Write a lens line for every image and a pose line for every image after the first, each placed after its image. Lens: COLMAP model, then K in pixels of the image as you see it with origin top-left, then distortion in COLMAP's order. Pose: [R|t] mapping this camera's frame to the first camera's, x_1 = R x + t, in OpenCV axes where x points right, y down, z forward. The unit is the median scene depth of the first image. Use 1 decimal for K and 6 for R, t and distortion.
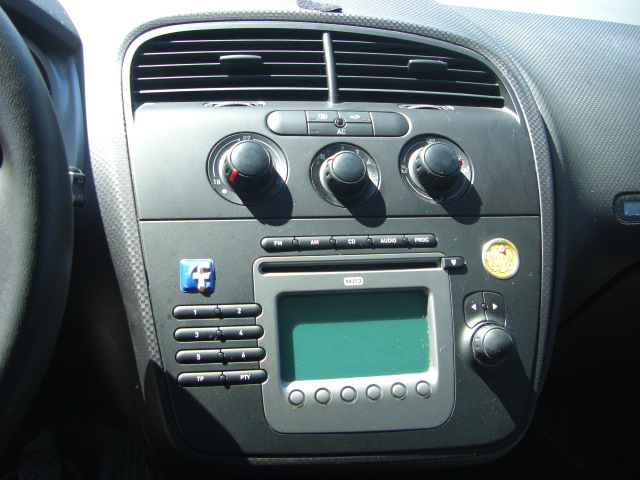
lens RADIAL K [[720.0, 0, 318.0], [0, 720.0, 216.1], [0, 0, 1]] dist [-0.176834, 0.112691]
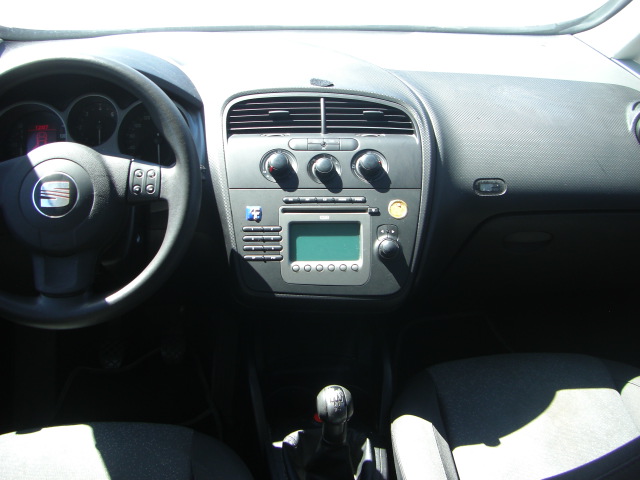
lens RADIAL K [[720.0, 0, 318.0], [0, 720.0, 216.1], [0, 0, 1]] dist [-0.176834, 0.112691]
pose [[0.988721, 0.012549, -0.149241, 0.348472], [-0.012027, 0.999918, 0.004399, 0.075397], [0.149284, -0.002554, 0.988791, -1.140371]]
